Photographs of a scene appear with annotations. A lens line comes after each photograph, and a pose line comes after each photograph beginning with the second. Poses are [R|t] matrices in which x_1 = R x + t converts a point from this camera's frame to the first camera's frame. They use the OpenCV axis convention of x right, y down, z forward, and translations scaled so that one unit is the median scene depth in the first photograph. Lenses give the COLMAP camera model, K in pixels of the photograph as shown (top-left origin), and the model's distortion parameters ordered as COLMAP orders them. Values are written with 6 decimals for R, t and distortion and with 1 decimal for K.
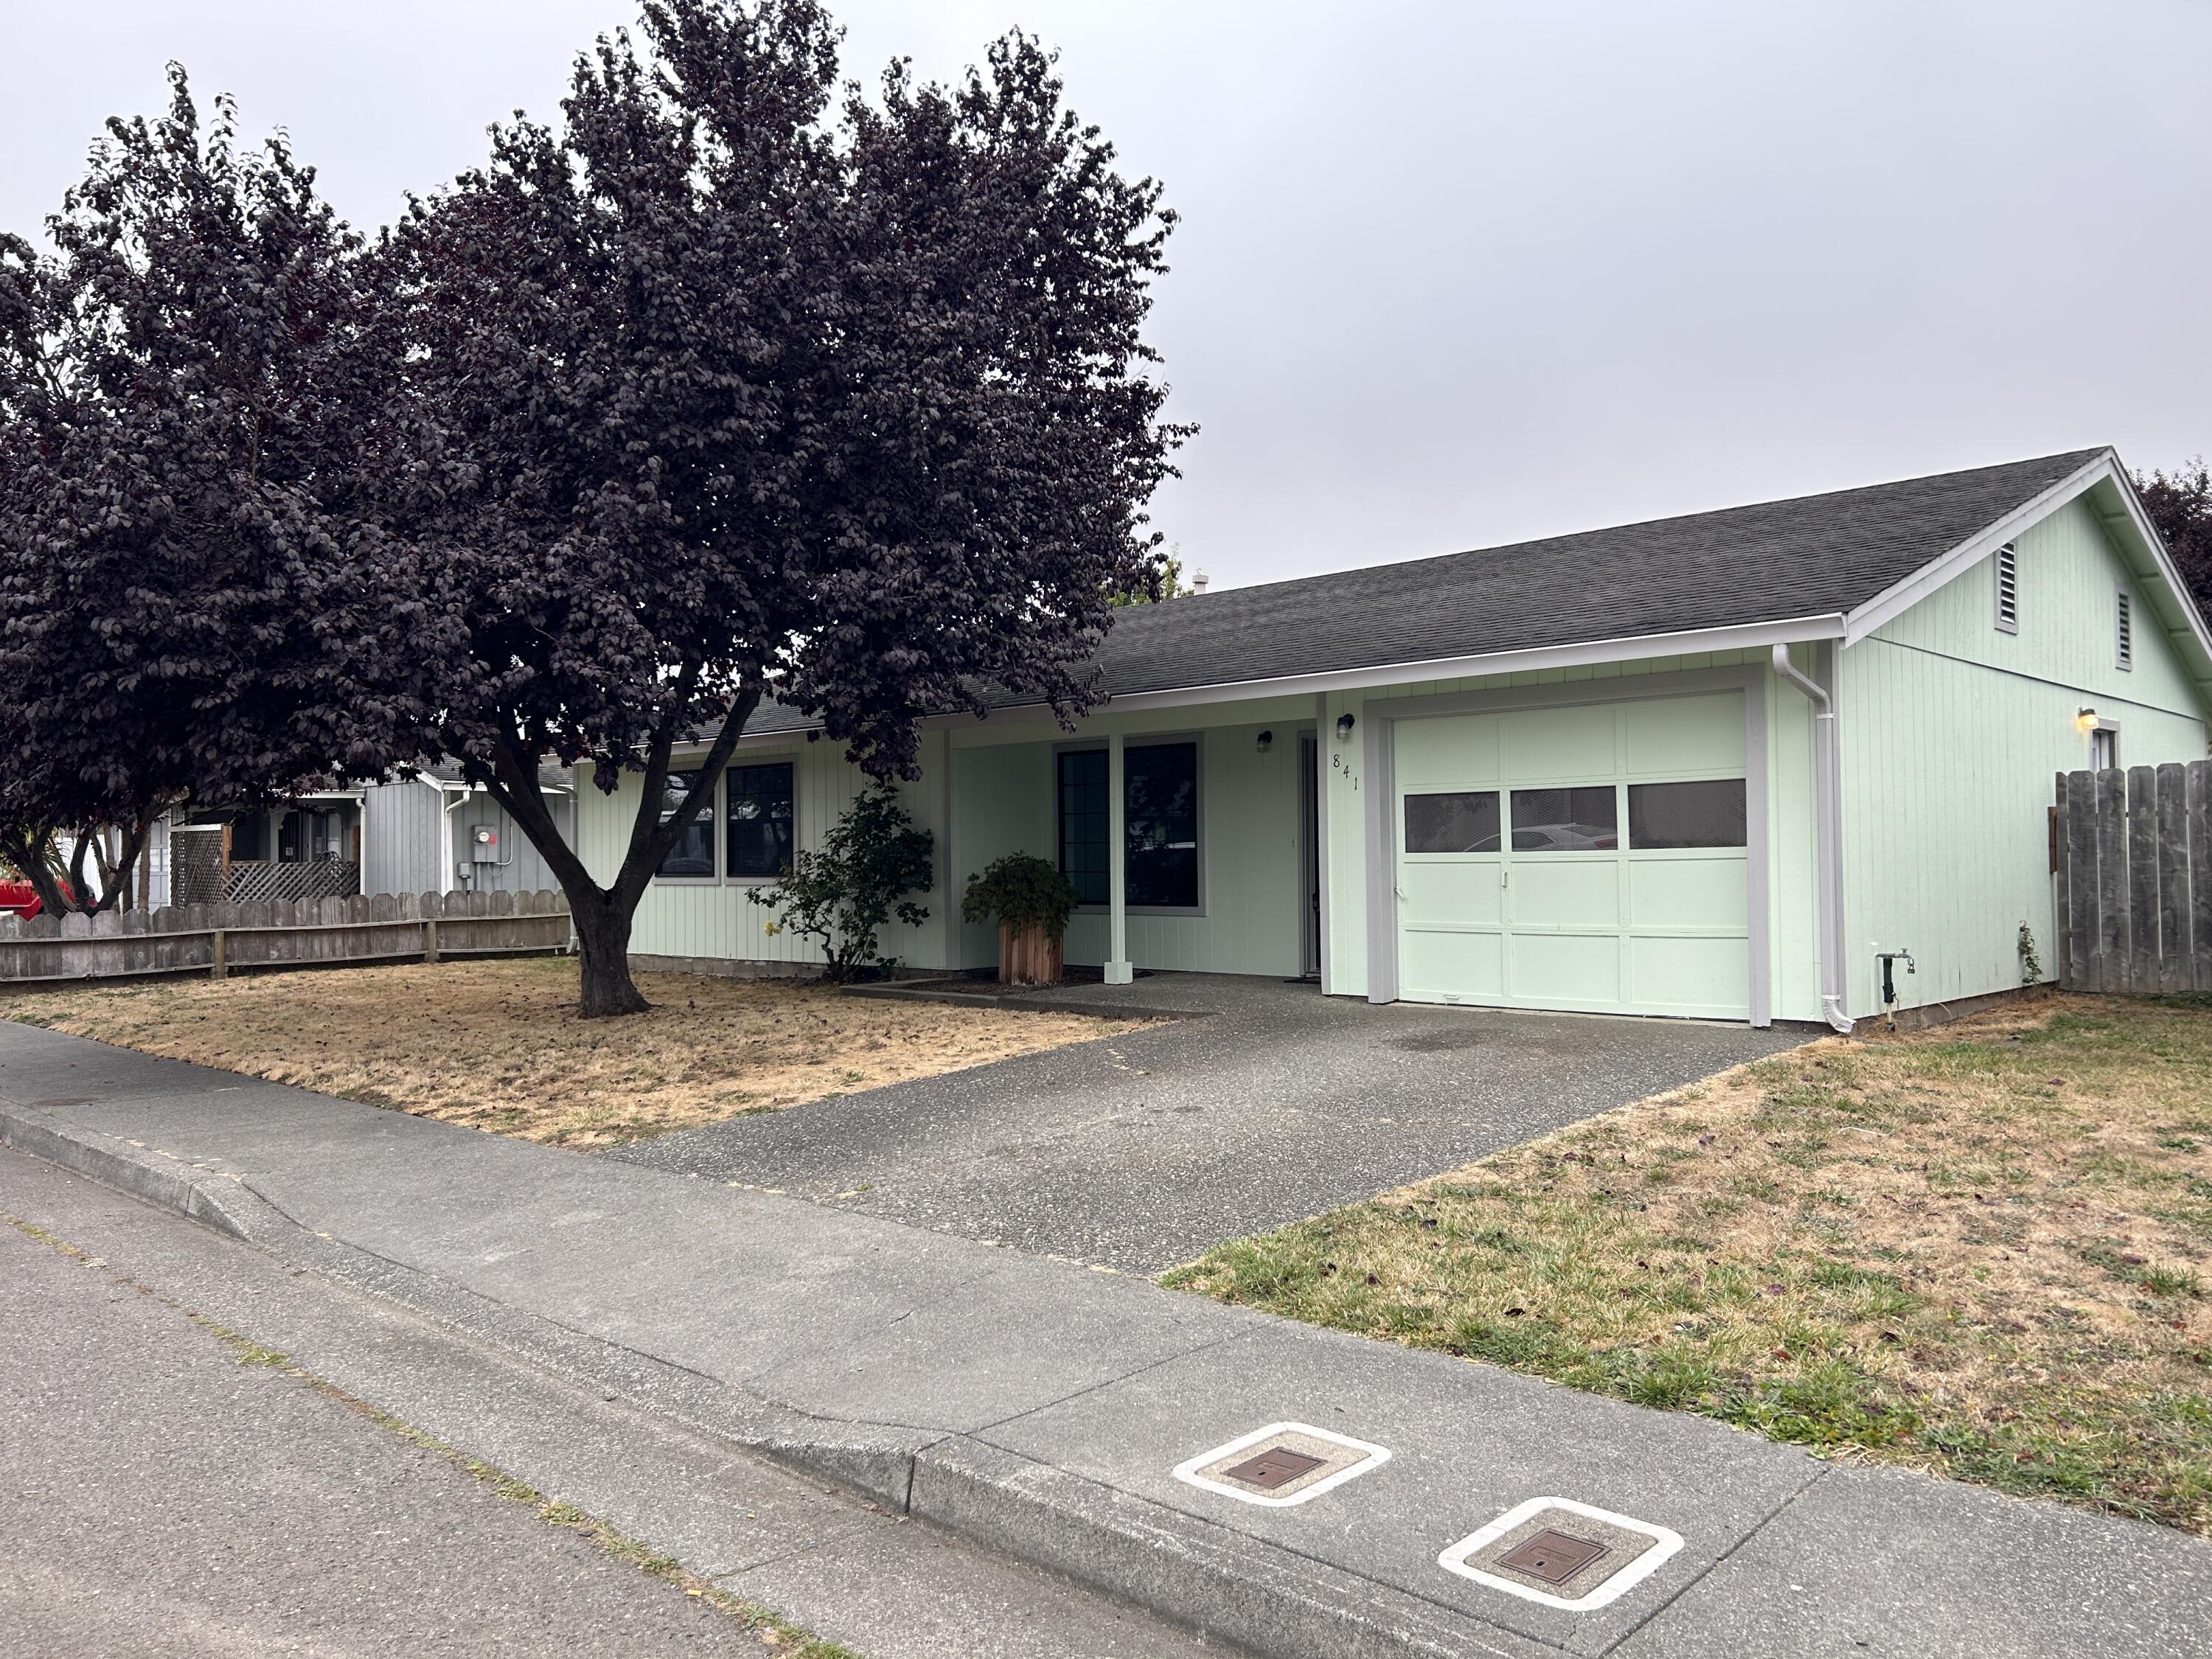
lens RADIAL K [[1665.6, 0, 1102.0], [0, 1665.6, 851.9], [0, 0, 1]] dist [0.052802, -0.062885]
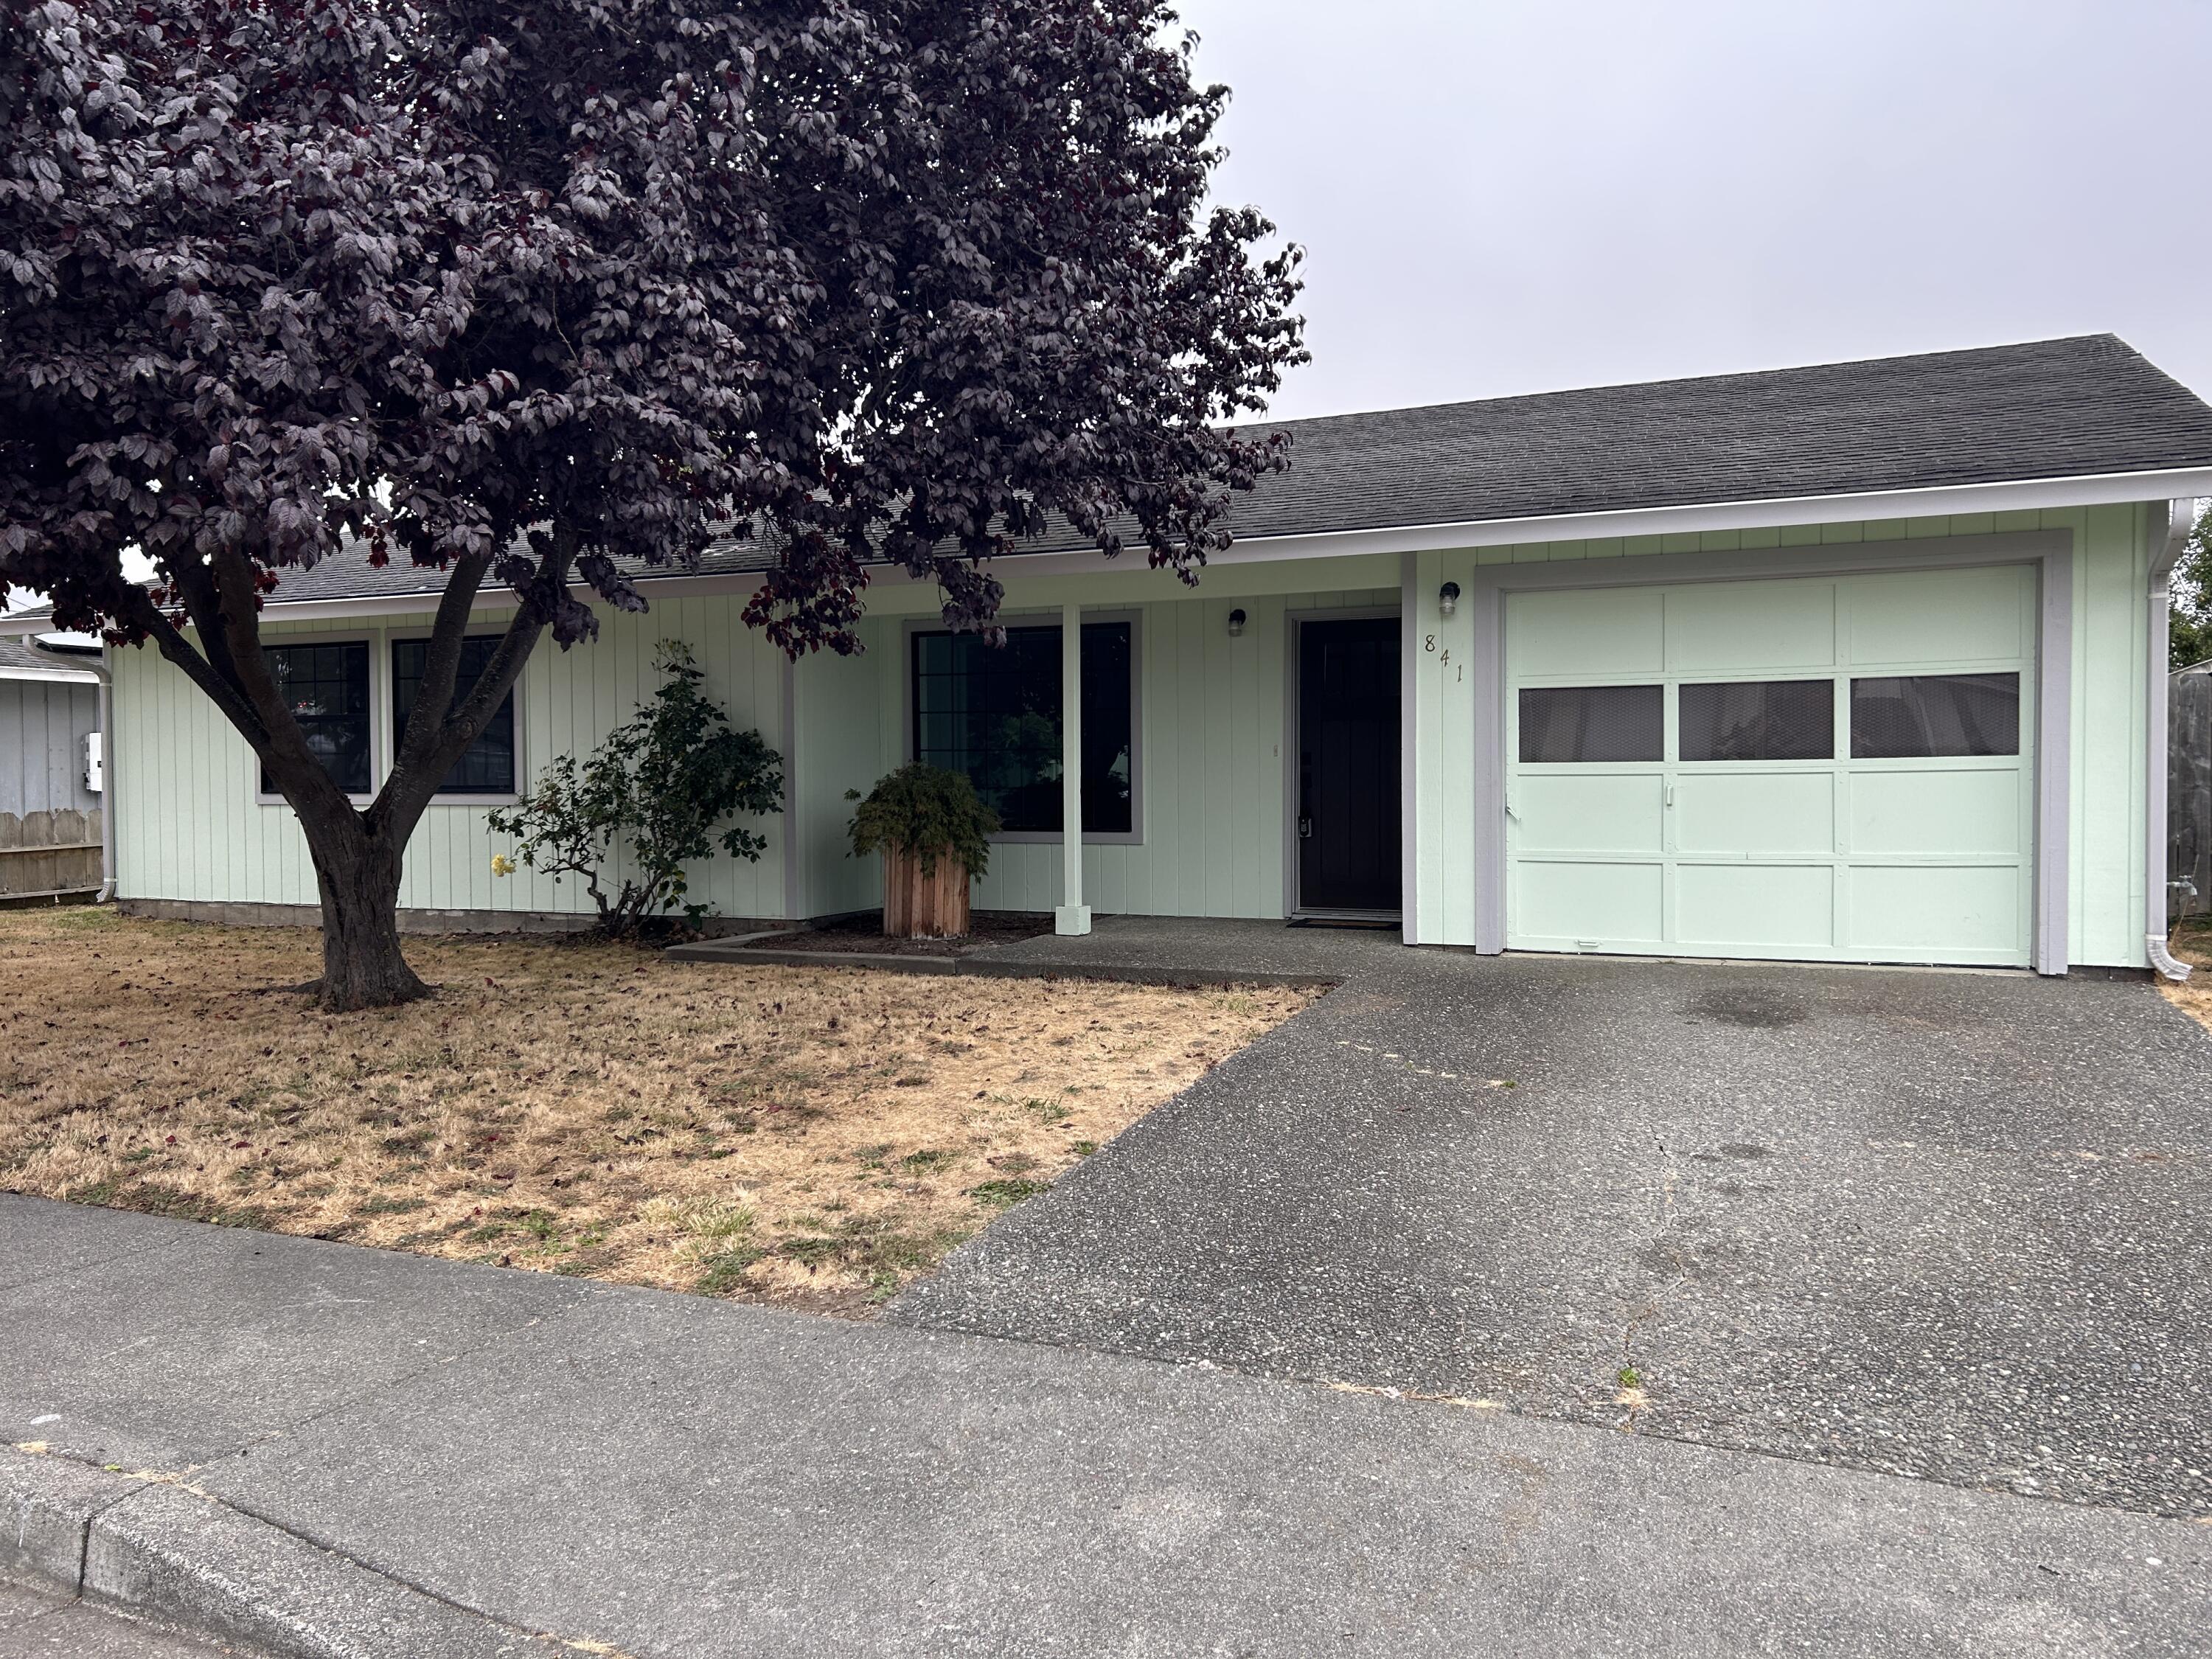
lens RADIAL K [[1665.6, 0, 1096.4], [0, 1665.6, 834.6], [0, 0, 1]] dist [0.052802, -0.062885]
pose [[0.939790, -0.007265, 0.341677, -0.274637], [-0.005500, 0.999323, 0.036375, 0.006997], [-0.341709, -0.036064, 0.939113, 0.325393]]
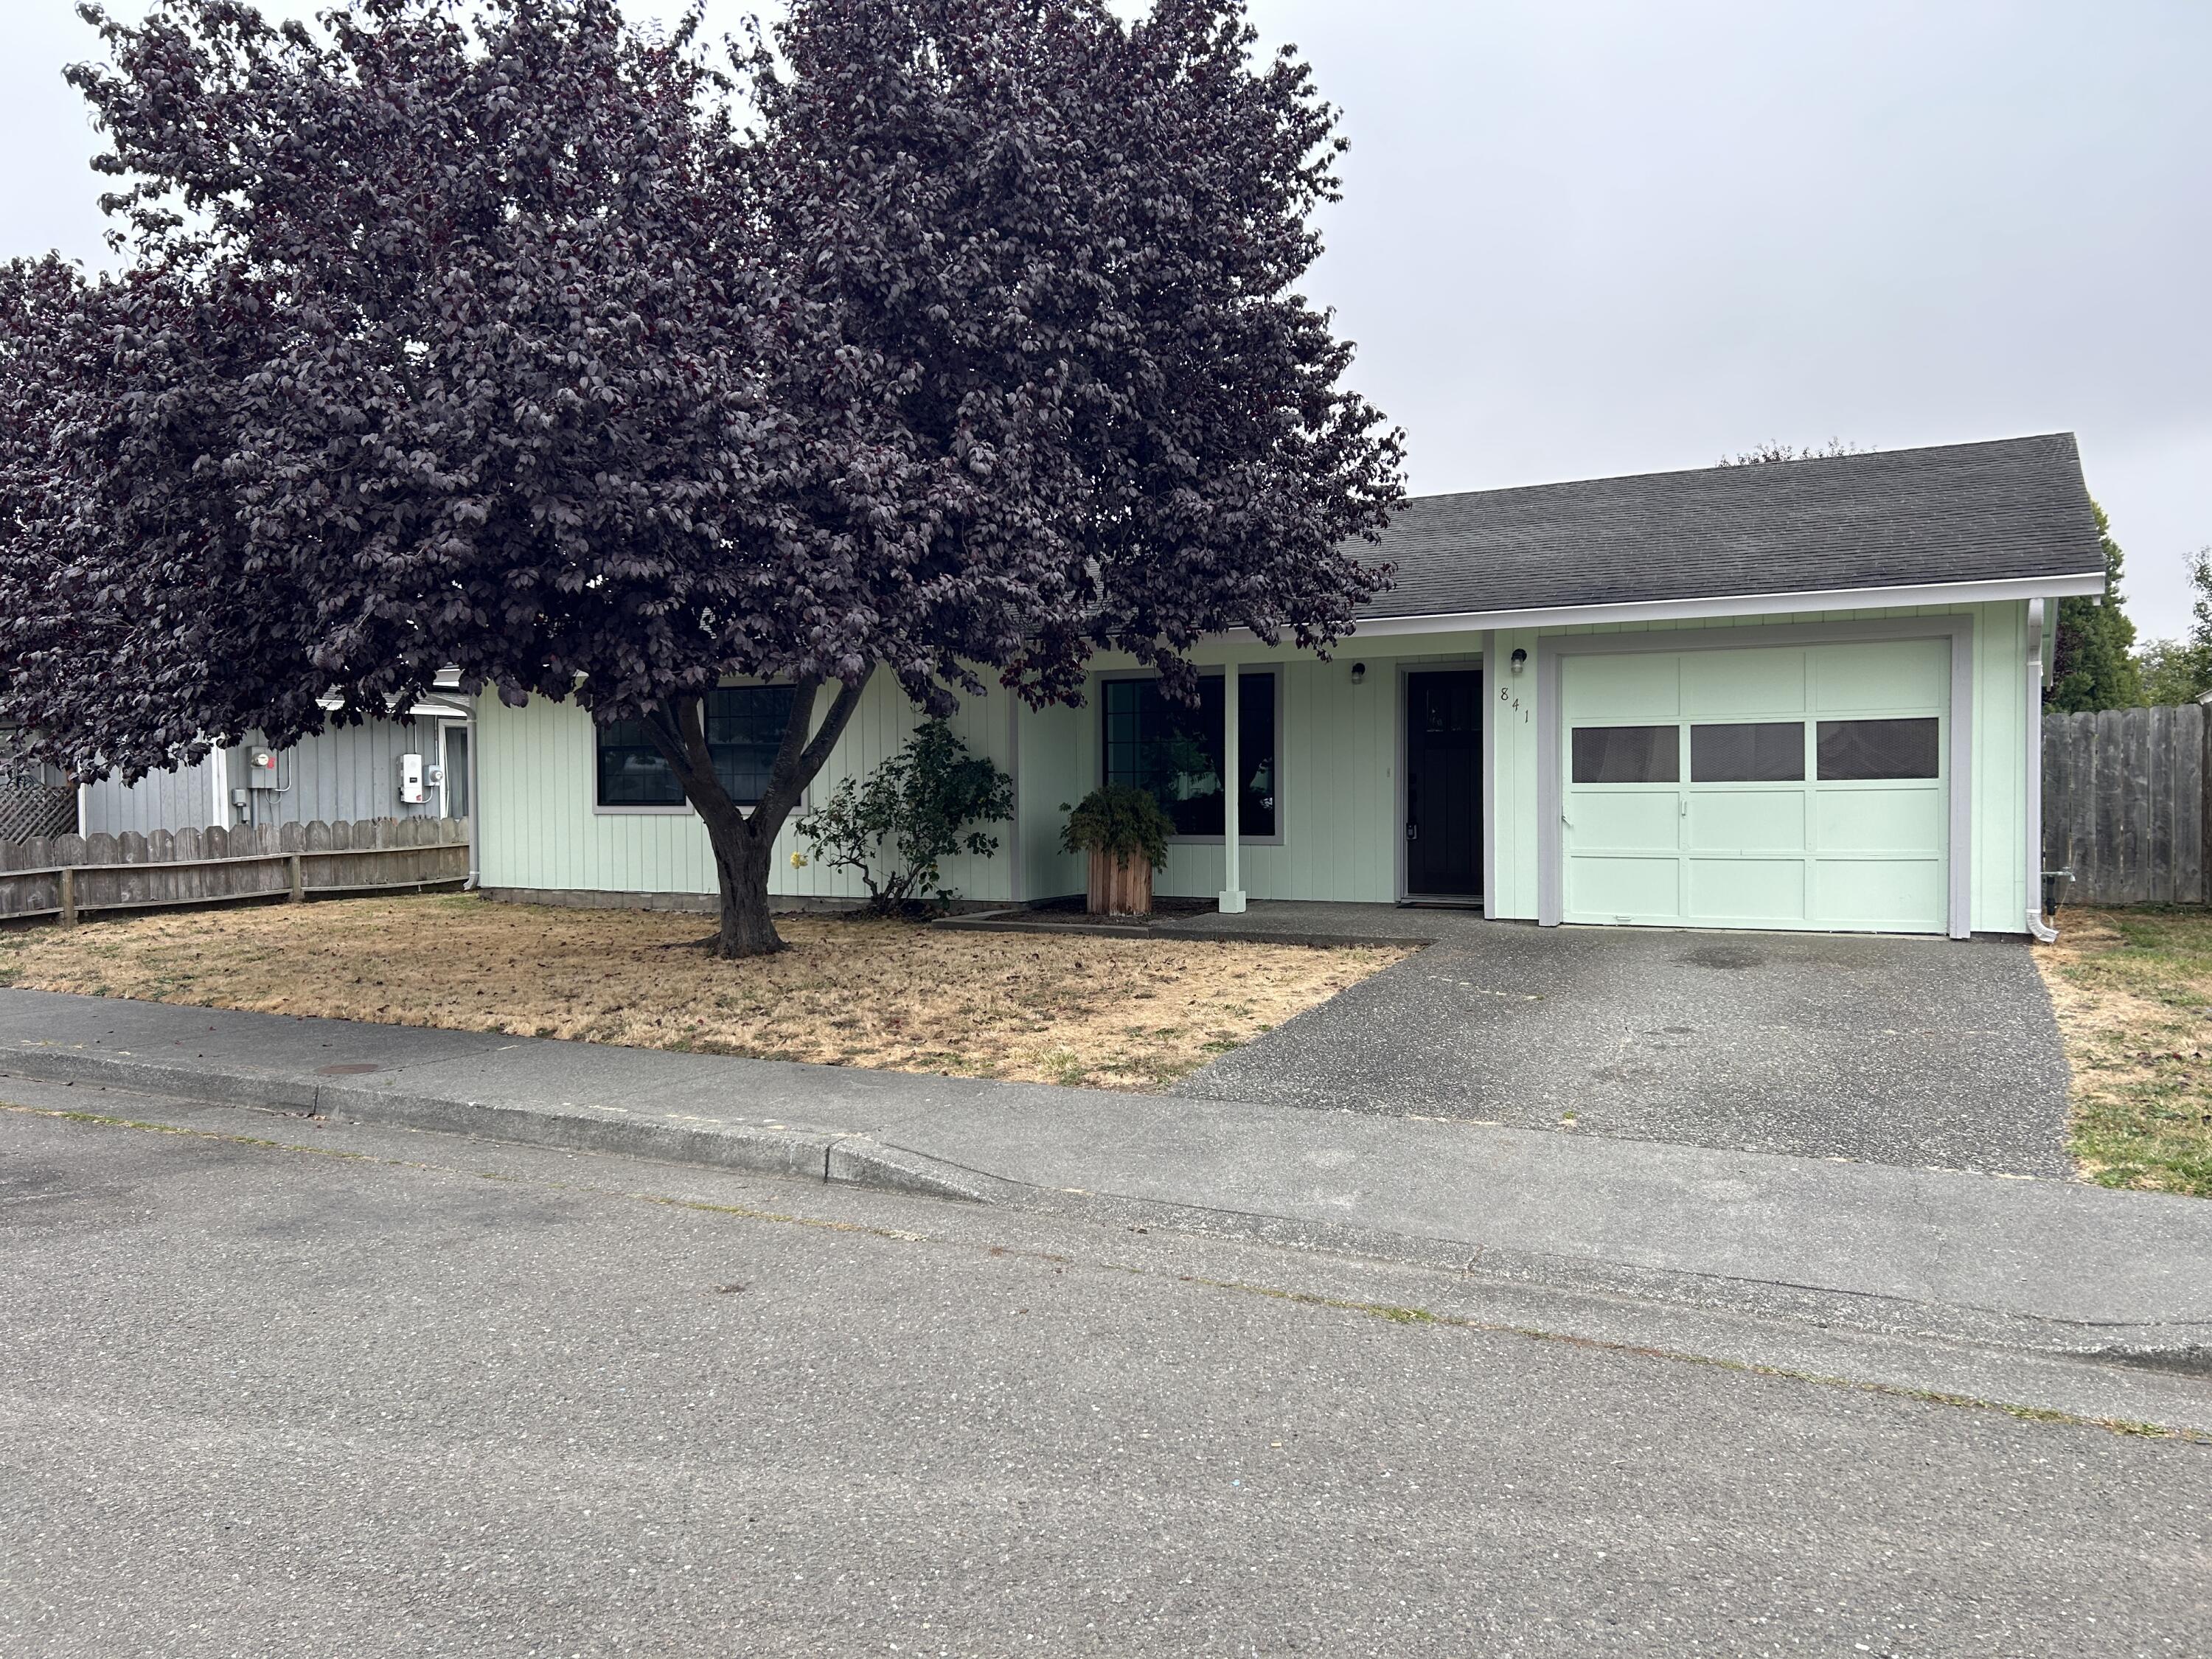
lens RADIAL K [[1665.6, 0, 1091.9], [0, 1665.6, 848.8], [0, 0, 1]] dist [0.052802, -0.062885]
pose [[0.961837, -0.007758, 0.273514, -0.398387], [-0.003636, 0.999147, 0.041125, -0.000185], [-0.273600, -0.040550, 0.960988, 0.064575]]
